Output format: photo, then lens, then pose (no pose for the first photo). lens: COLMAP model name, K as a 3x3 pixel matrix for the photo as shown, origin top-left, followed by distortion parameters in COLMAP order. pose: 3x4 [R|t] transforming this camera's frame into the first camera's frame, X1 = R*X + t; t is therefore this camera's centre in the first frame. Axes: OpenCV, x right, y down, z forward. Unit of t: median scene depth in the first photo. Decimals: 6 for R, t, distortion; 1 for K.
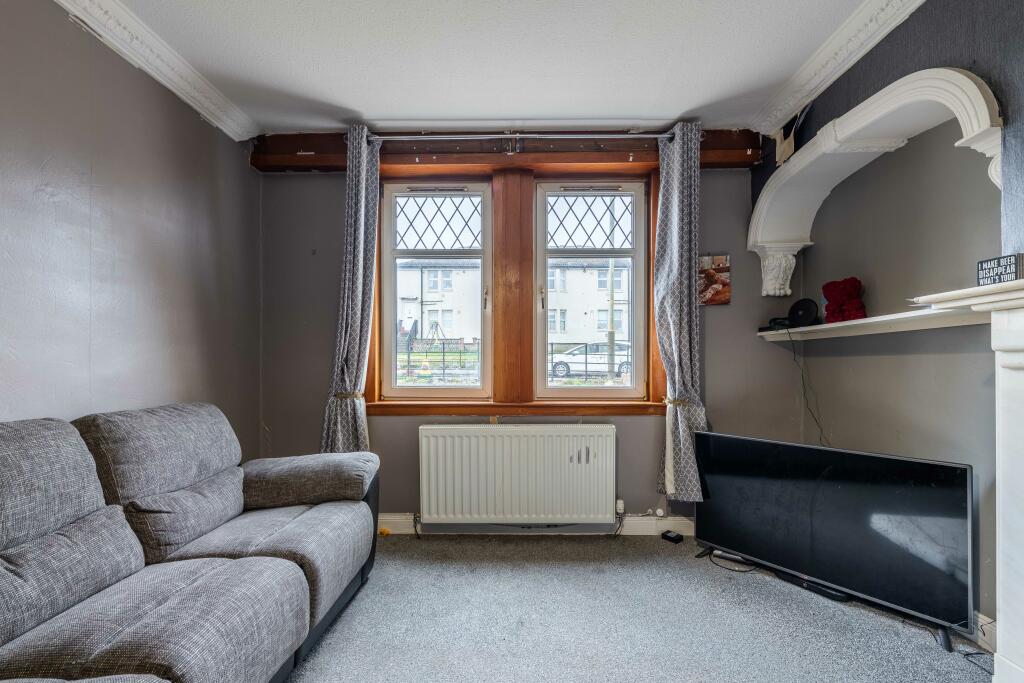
lens RADIAL K [[422.0, 0, 512.8], [0, 422.0, 361.5], [0, 0, 1]] dist [0.000029, -0.000008]
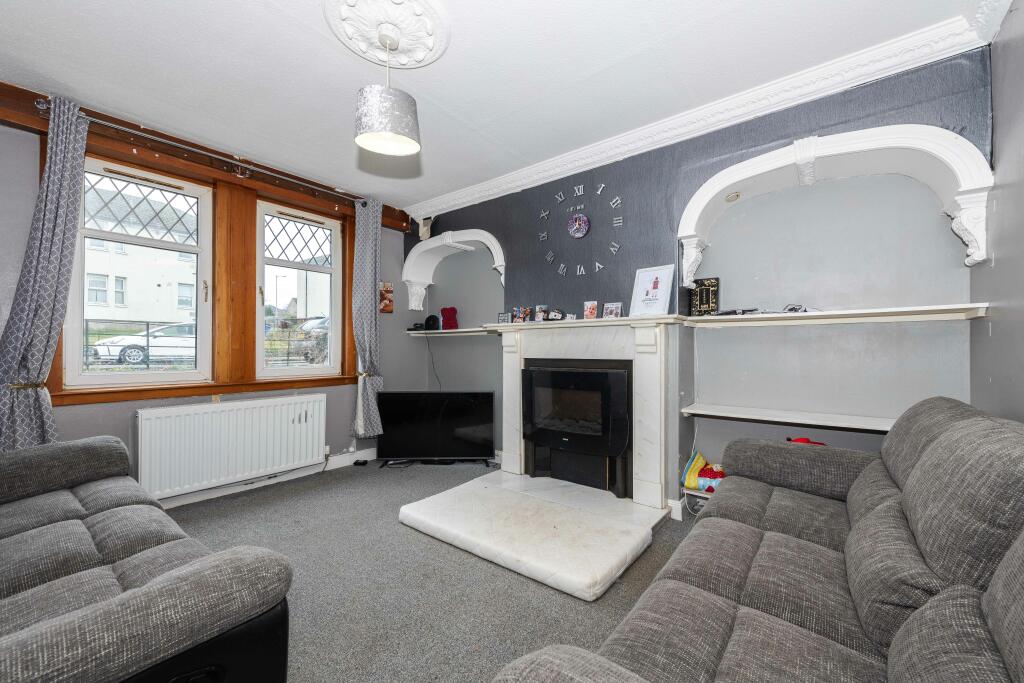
lens RADIAL K [[400.7, 0, 511.3], [0, 400.7, 334.9], [0, 0, 1]] dist [0.000123, -0.000076]
pose [[0.617610, 0.027489, 0.786004, -0.429169], [-0.006301, 0.999530, -0.030006, -0.008433], [-0.786460, 0.013579, 0.617493, -0.324745]]
